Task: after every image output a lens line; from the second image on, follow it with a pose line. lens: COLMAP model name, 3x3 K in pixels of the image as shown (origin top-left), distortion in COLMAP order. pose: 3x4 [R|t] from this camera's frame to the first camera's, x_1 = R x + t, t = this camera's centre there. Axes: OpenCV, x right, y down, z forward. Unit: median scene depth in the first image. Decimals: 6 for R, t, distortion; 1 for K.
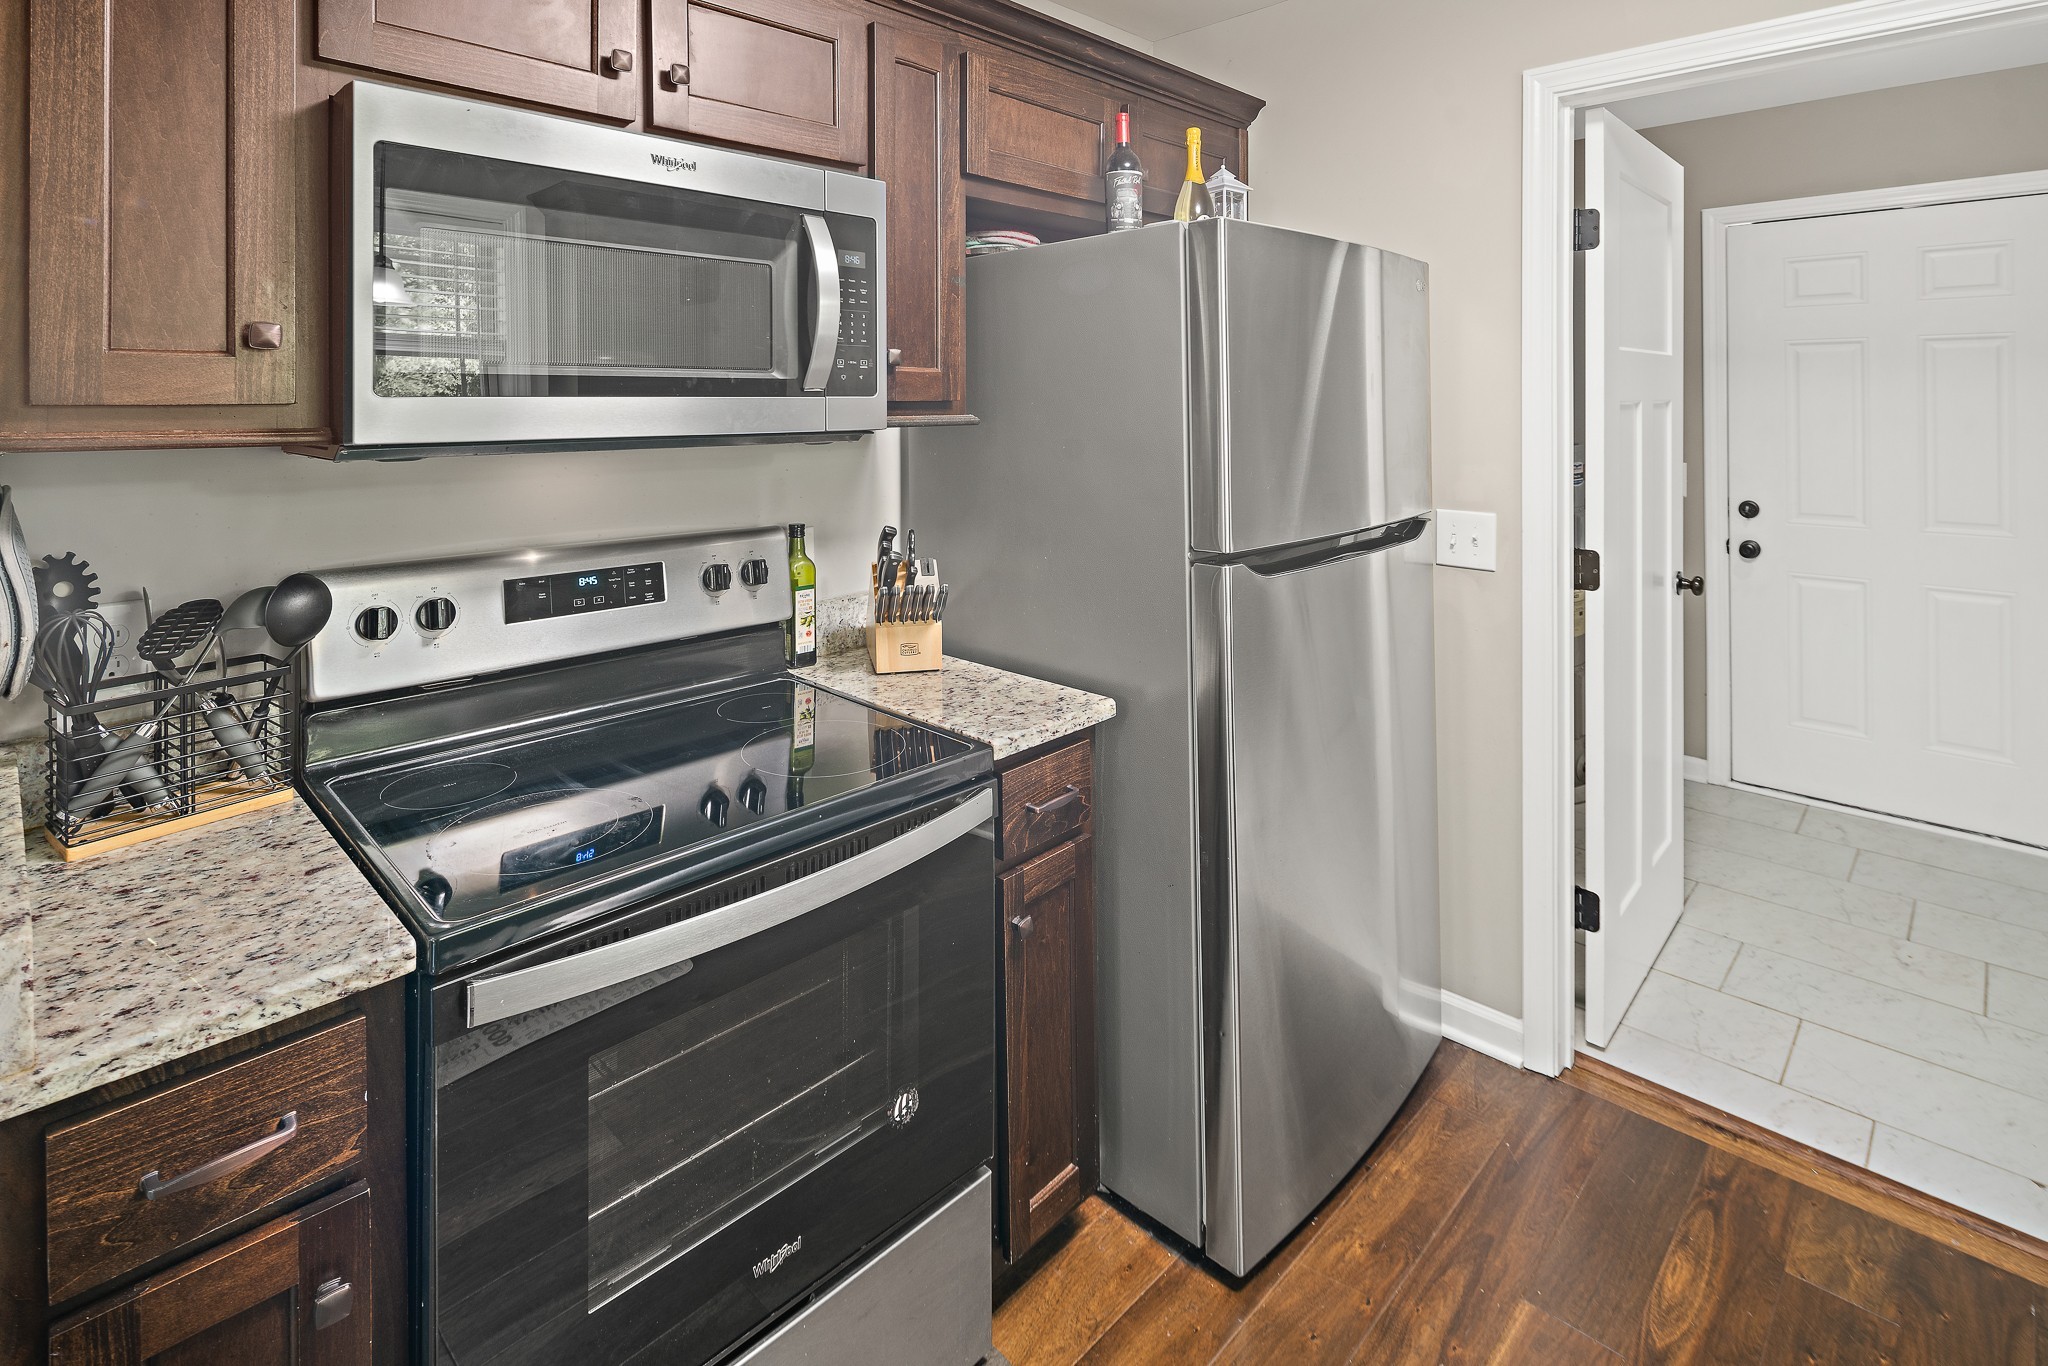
lens RADIAL K [[1010.4, 0, 1020.3], [0, 1010.4, 370.2], [0, 0, 1]] dist [-0.000588, -0.000437]
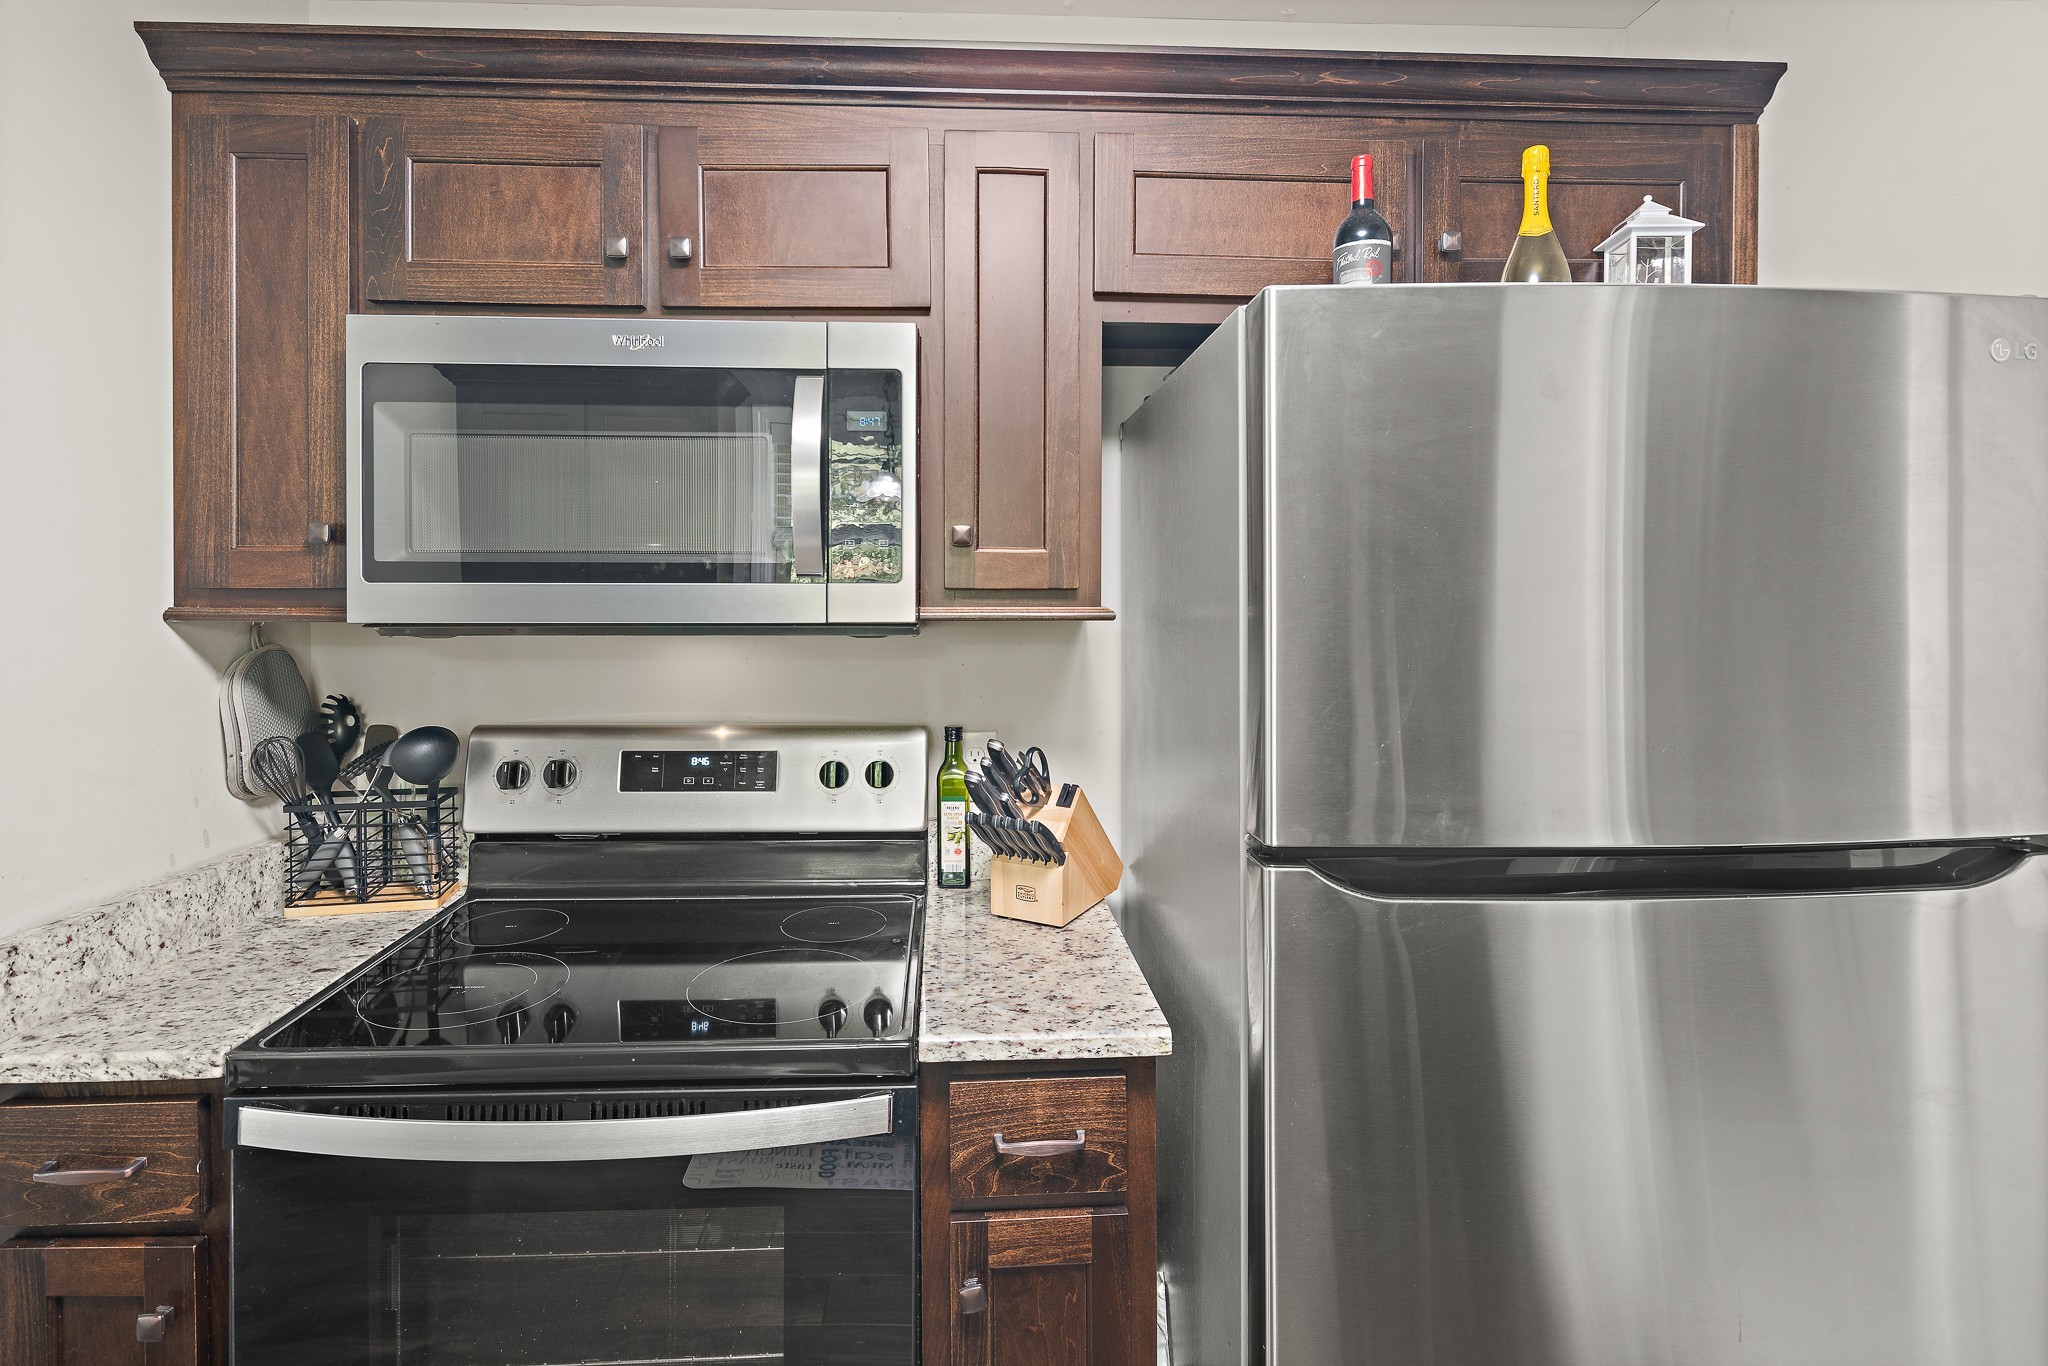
lens RADIAL K [[1012.8, 0, 1024.0], [0, 1012.8, 579.3], [0, 0, 1]] dist [-0.001095, 0.000342]
pose [[0.732385, 0.000762, -0.680891, 0.558655], [0.015277, 0.999729, 0.017552, 0.010749], [0.680720, -0.023257, 0.732175, 0.510254]]
